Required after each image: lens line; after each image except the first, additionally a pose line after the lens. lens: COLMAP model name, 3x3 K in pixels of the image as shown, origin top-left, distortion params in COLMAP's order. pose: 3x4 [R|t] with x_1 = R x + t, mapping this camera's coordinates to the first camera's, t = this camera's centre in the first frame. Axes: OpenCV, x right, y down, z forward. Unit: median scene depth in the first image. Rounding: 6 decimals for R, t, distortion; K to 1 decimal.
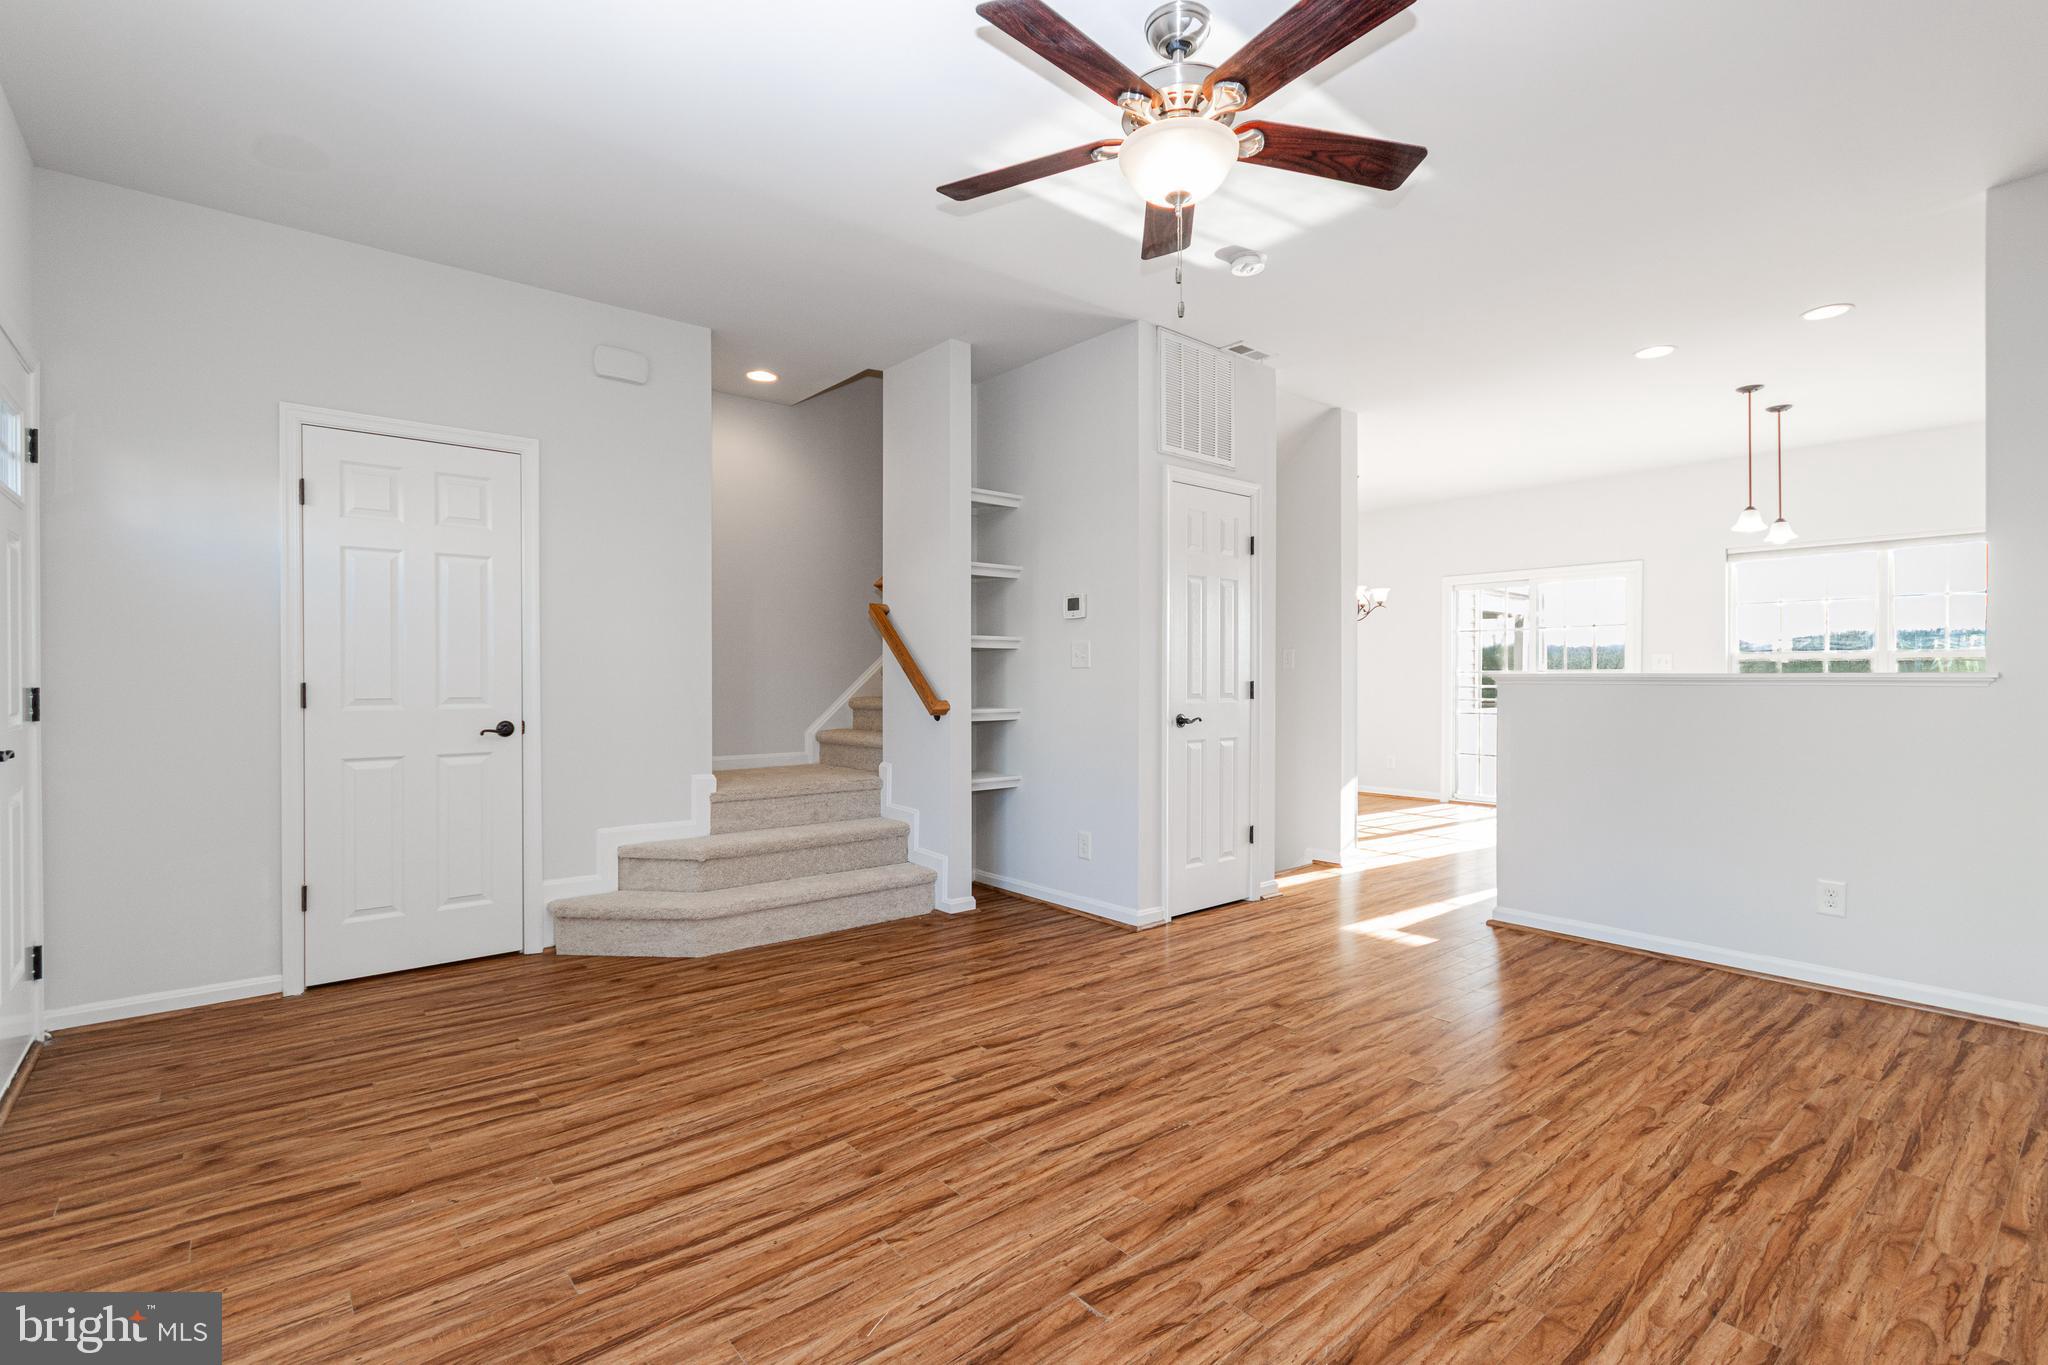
lens RADIAL K [[966.8, 0, 1022.0], [0, 966.8, 678.4], [0, 0, 1]] dist [0.004355, 0.000326]
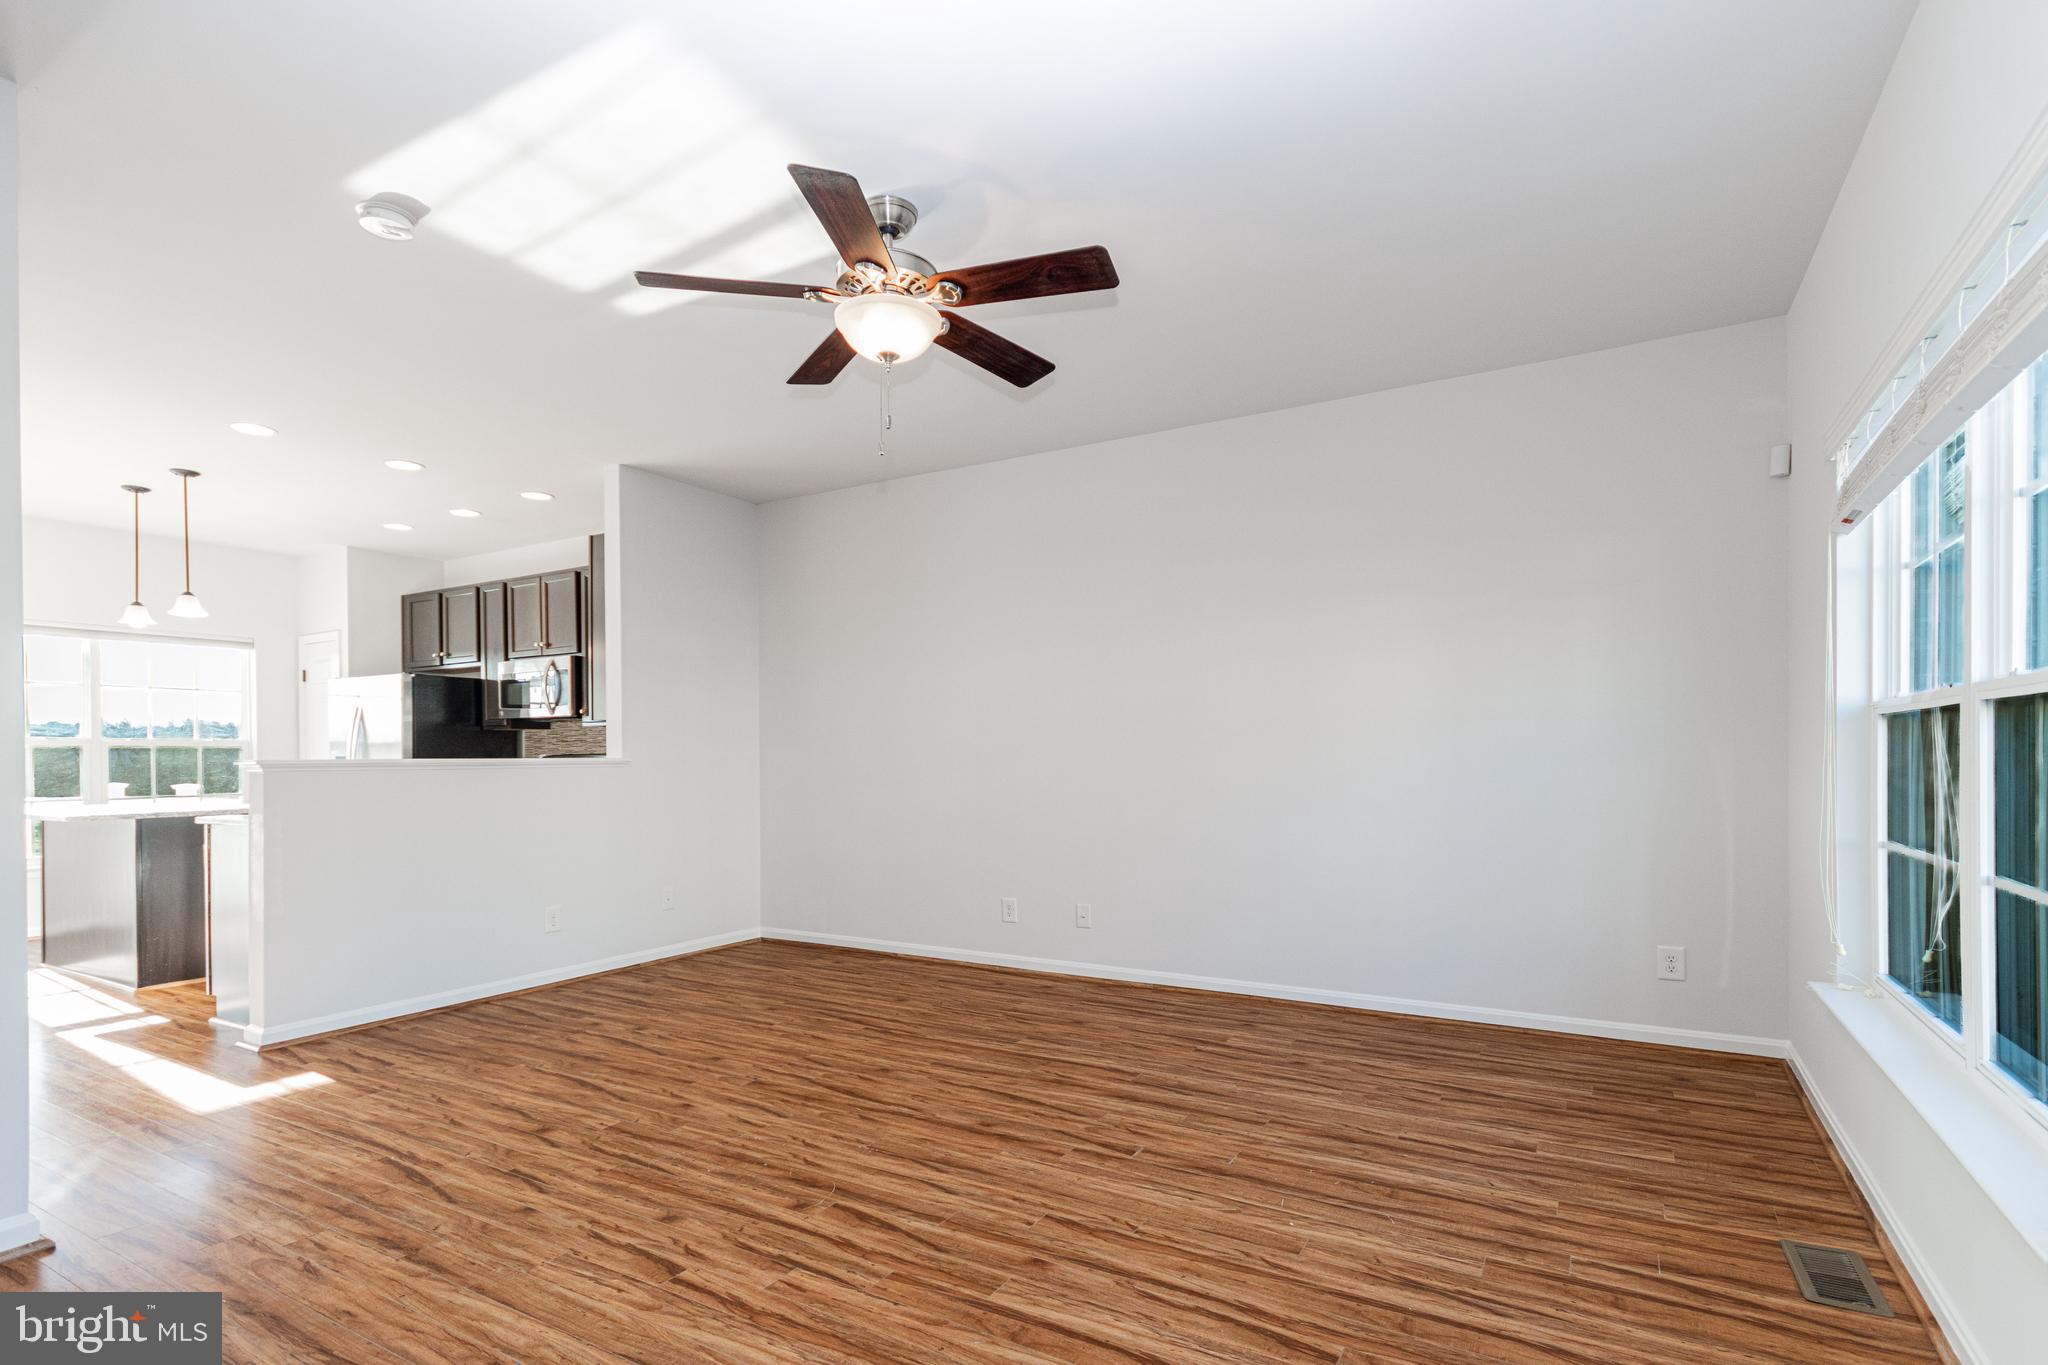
lens RADIAL K [[966.8, 0, 1008.7], [0, 966.8, 746.0], [0, 0, 1]] dist [0.004355, 0.000326]
pose [[-0.327117, 0.013085, 0.944893, -0.997974], [0.007243, 0.999909, -0.011339, 0.008253], [-0.944956, 0.003134, -0.327182, 1.265365]]
